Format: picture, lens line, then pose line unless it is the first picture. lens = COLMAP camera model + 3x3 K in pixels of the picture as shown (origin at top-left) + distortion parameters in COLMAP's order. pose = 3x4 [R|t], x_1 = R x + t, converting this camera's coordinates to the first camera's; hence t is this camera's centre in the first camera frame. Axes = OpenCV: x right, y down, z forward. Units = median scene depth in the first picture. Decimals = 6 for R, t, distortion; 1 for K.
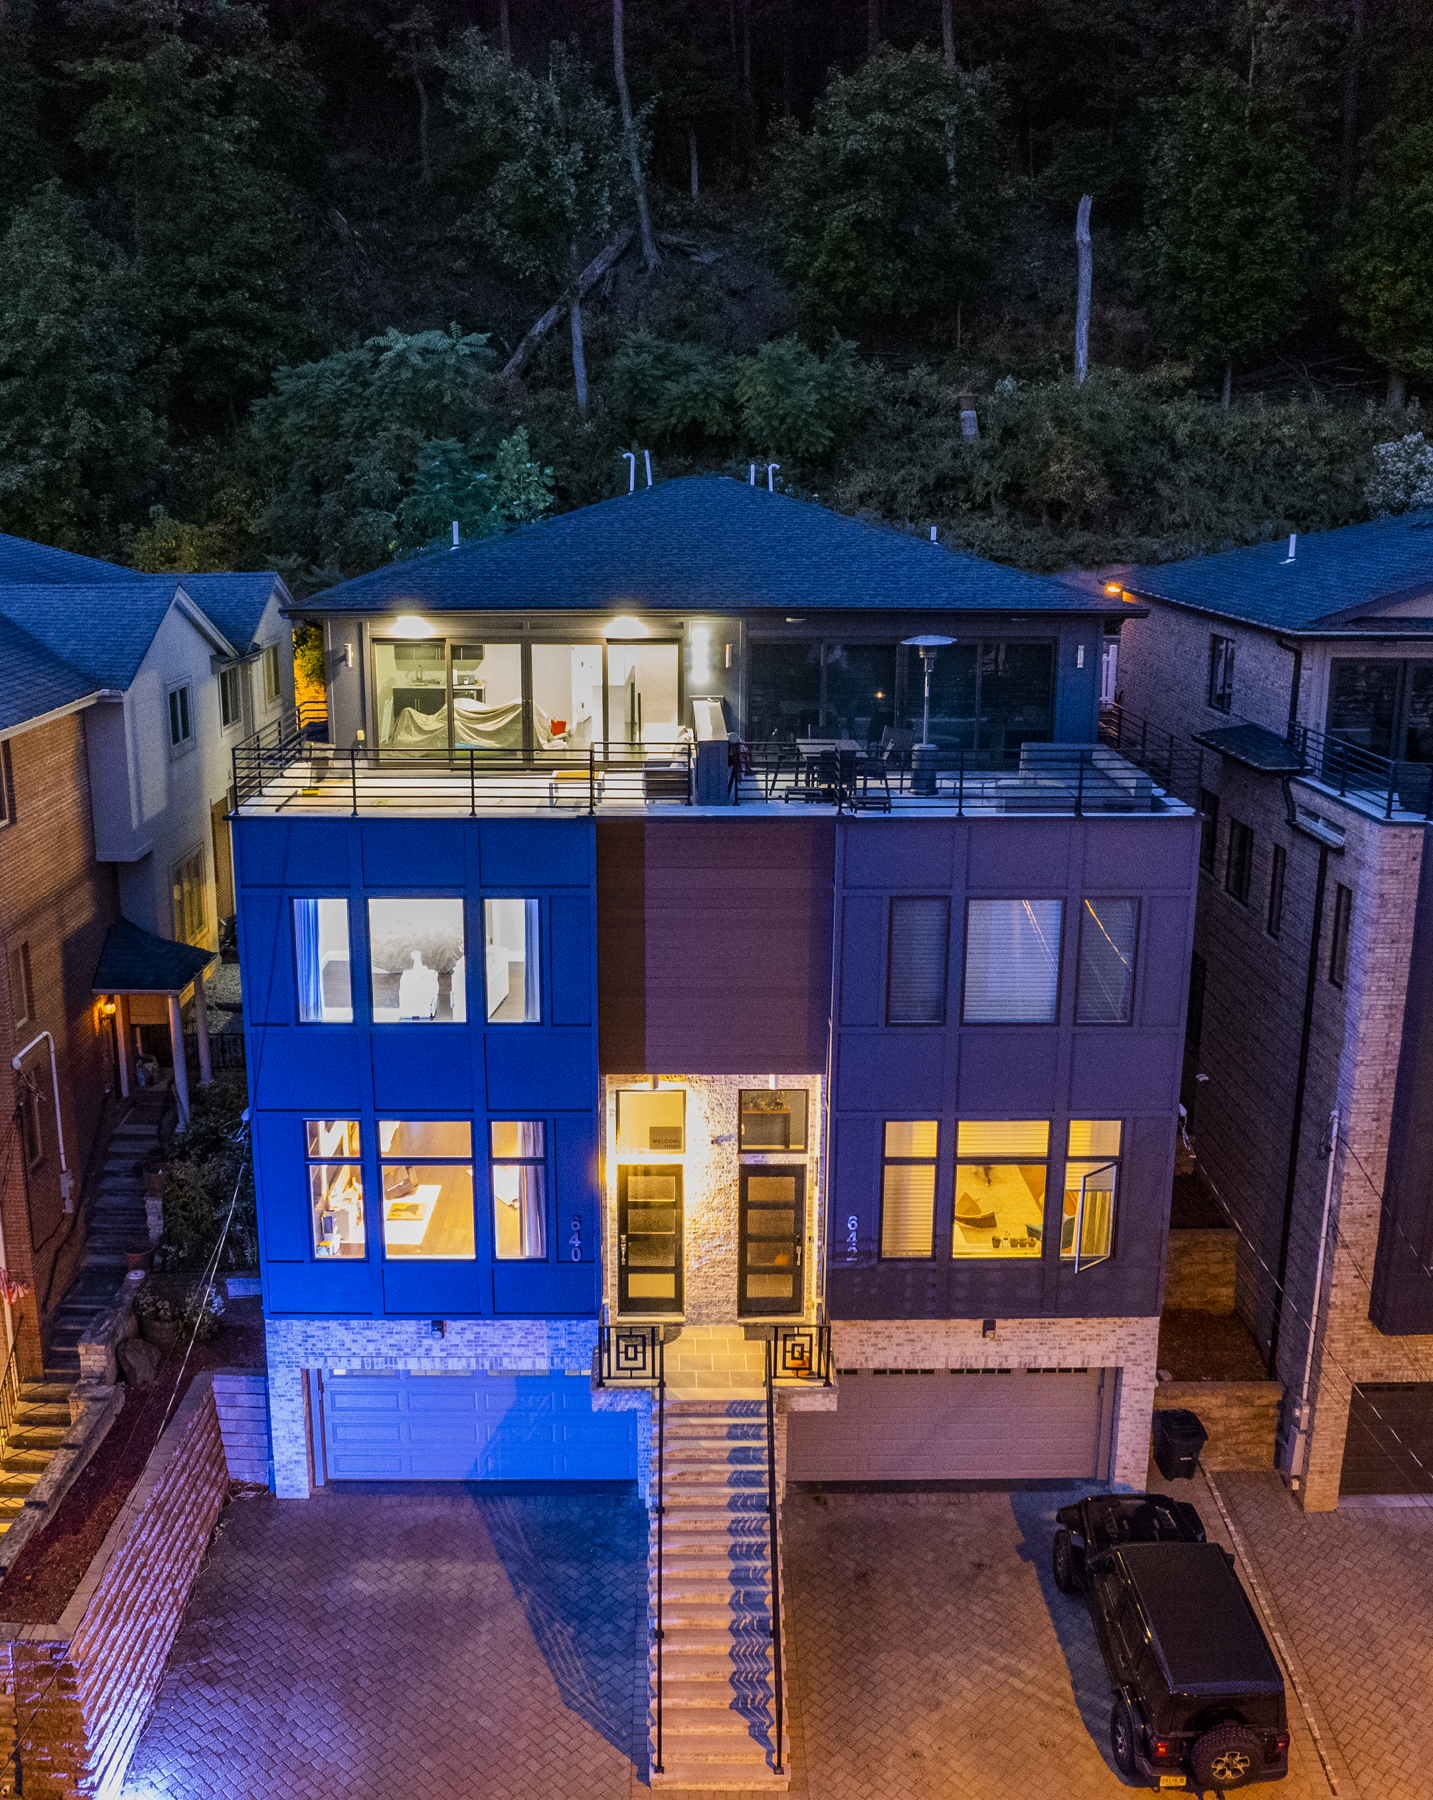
lens RADIAL K [[1722.9, 0, 683.7], [0, 1722.9, 919.0], [0, 0, 1]] dist [-0.045025, 0.000000]
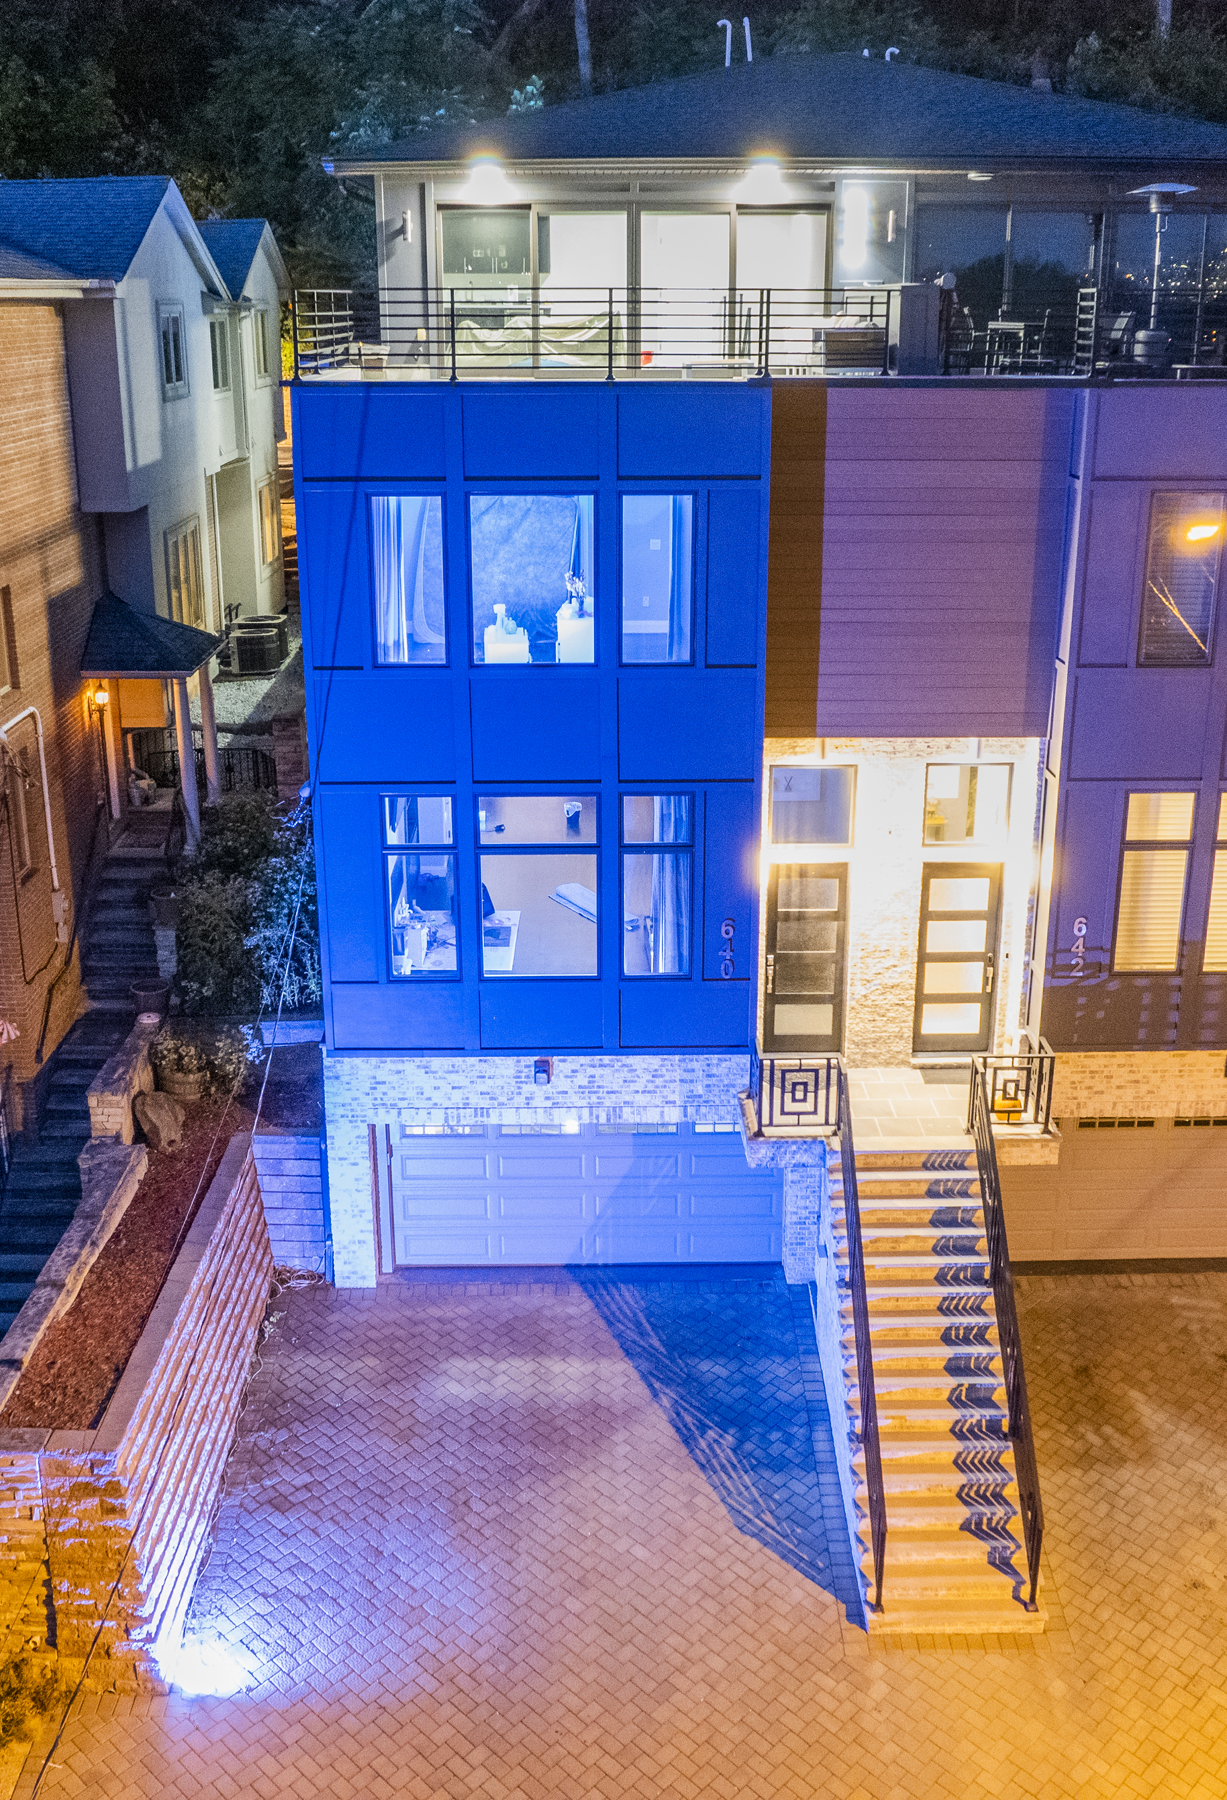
lens RADIAL K [[1772.6, 0, 604.1], [0, 1772.6, 890.8], [0, 0, 1]] dist [-0.048820, 0.000000]
pose [[0.999975, -0.006774, 0.002246, -0.115541], [0.006610, 0.997748, 0.066754, 0.100990], [-0.002693, -0.066737, 0.997767, 0.189951]]
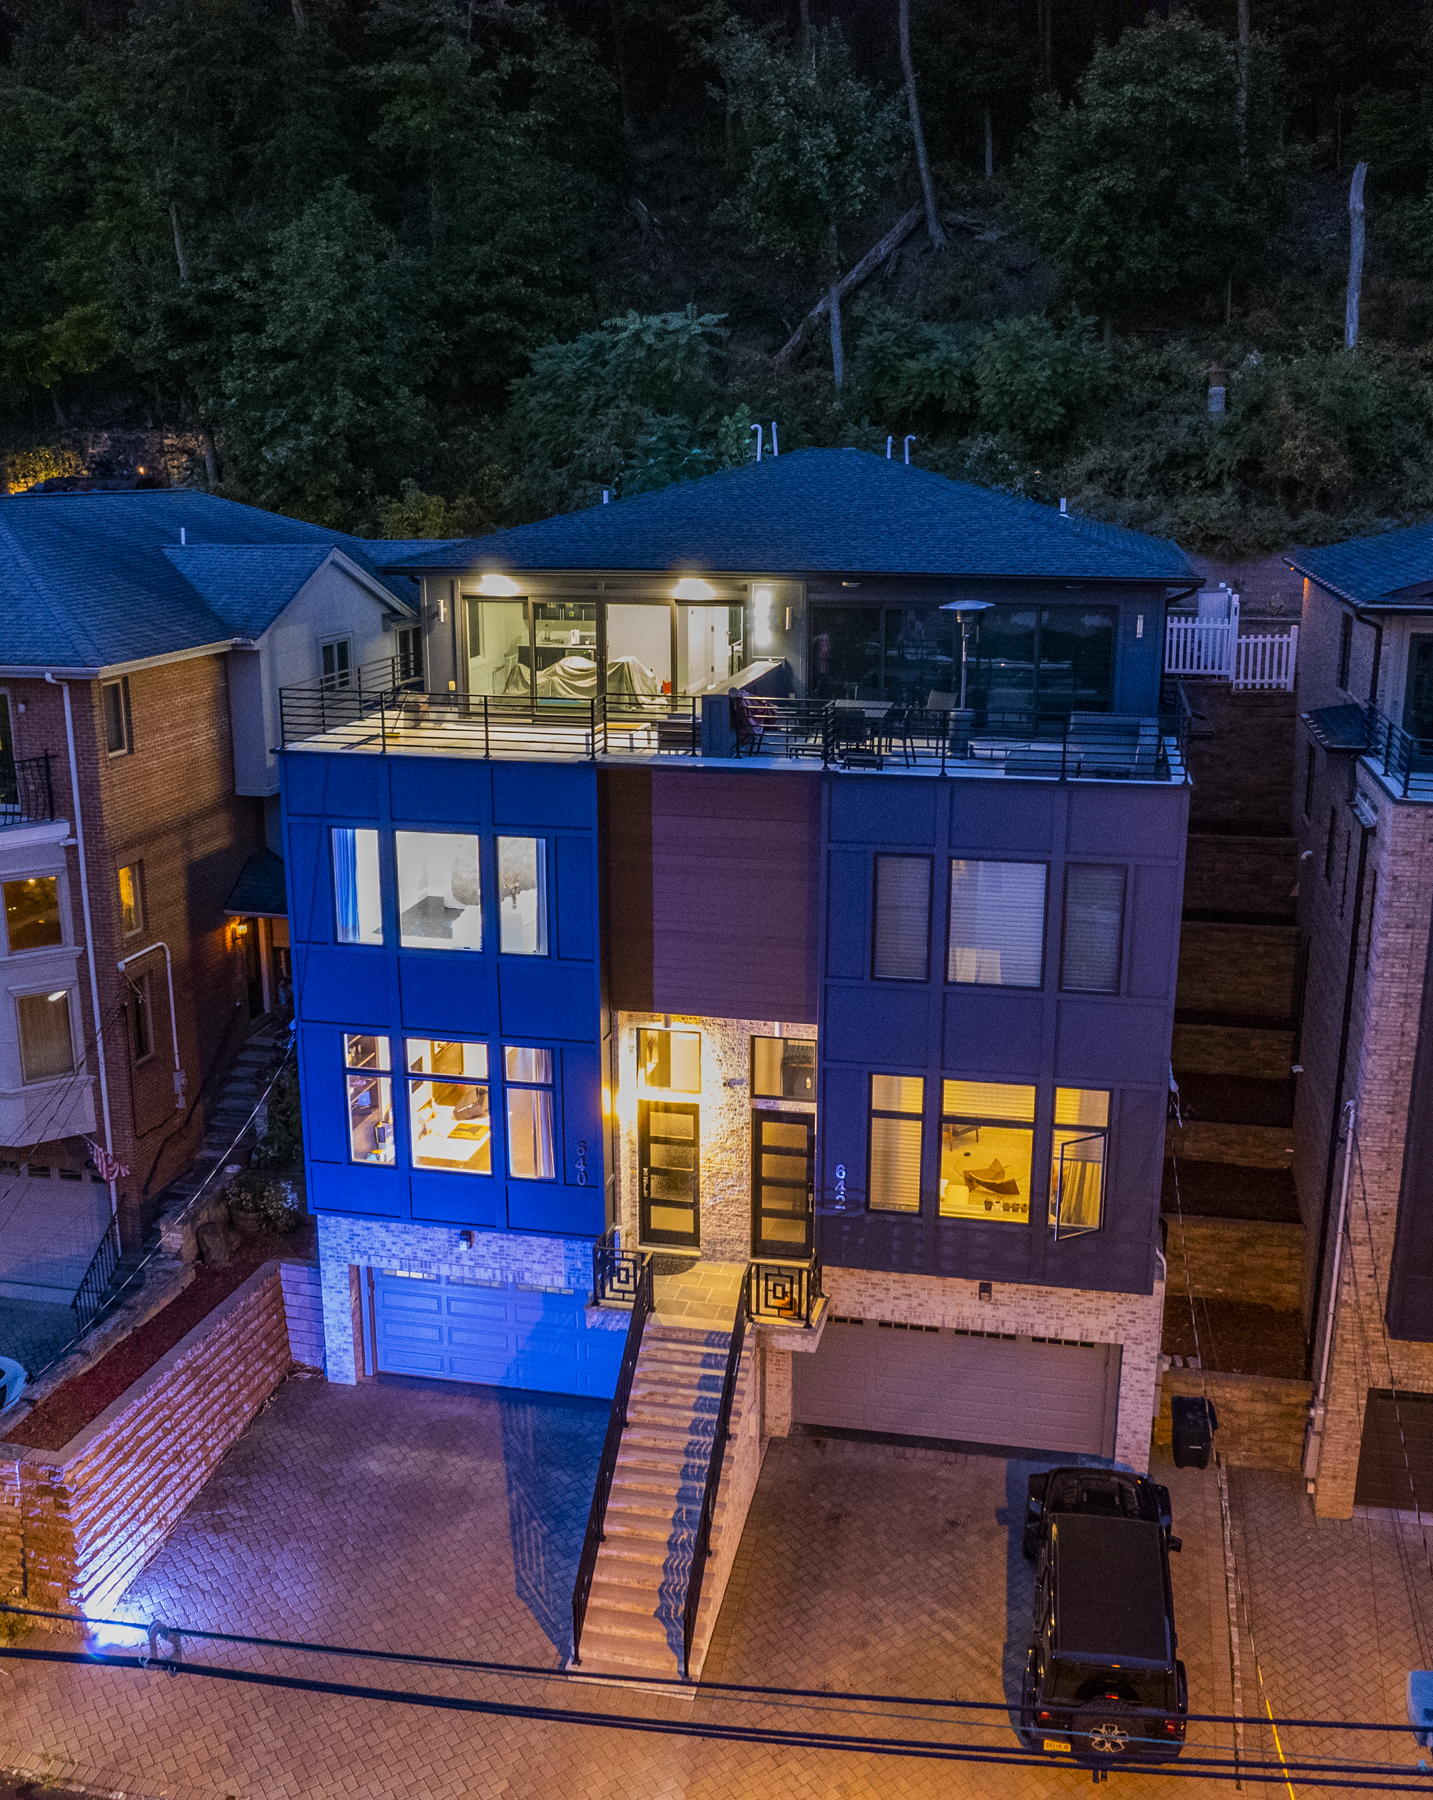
lens RADIAL K [[1722.9, 0, 728.4], [0, 1722.9, 918.8], [0, 0, 1]] dist [-0.045025, 0.000000]
pose [[0.975954, 0.056408, -0.210552, 0.230371], [-0.055087, 0.998408, 0.012140, 0.017005], [0.210902, -0.000249, 0.977507, -0.014668]]
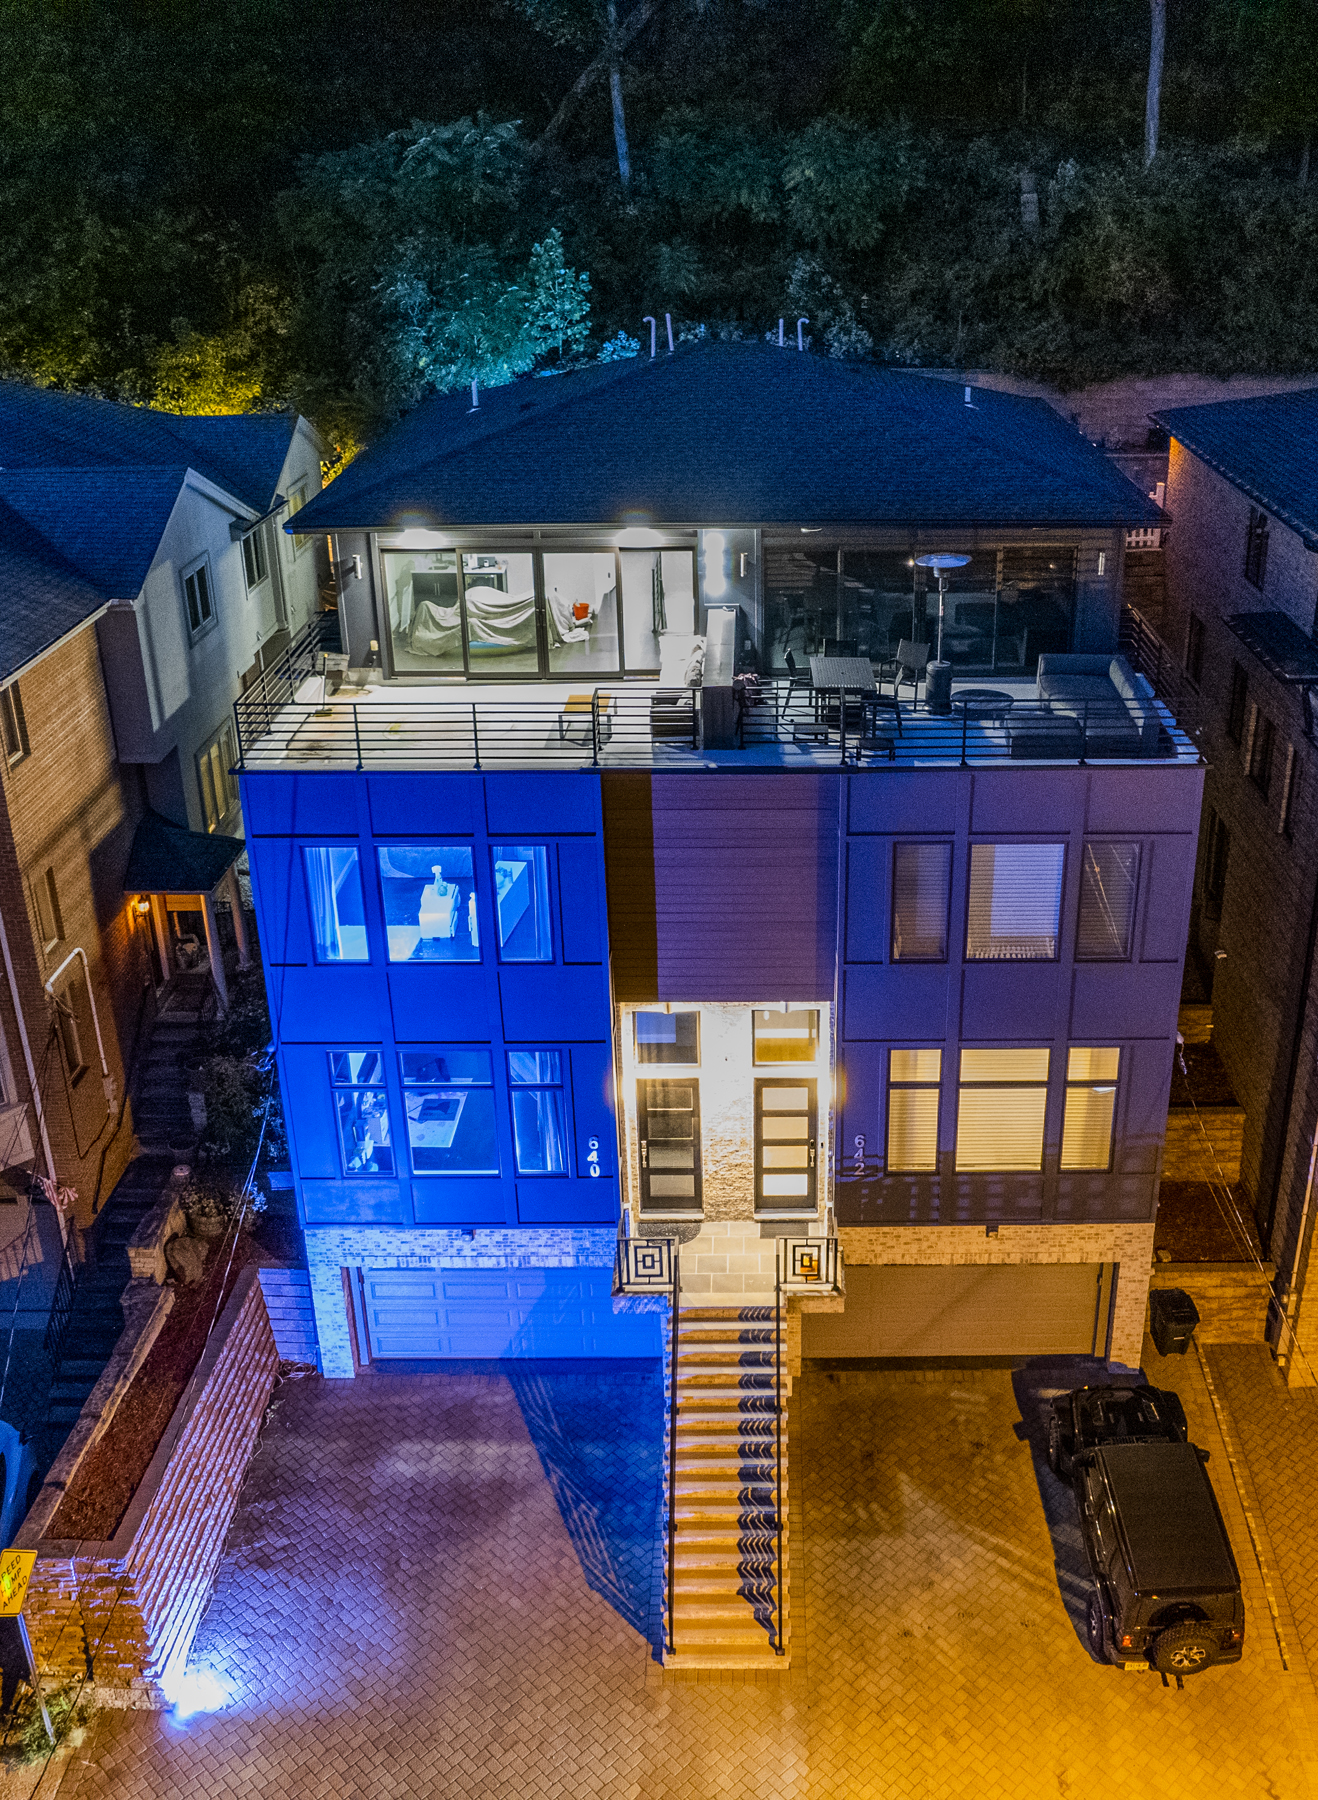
lens RADIAL K [[1723.0, 0, 772.5], [0, 1723.0, 915.9], [0, 0, 1]] dist [-0.048475, 0.000000]
pose [[0.999990, -0.004481, -0.000854, 0.045086], [0.004561, 0.984721, 0.174081, -0.133589], [0.000061, -0.174083, 0.984731, -0.002180]]
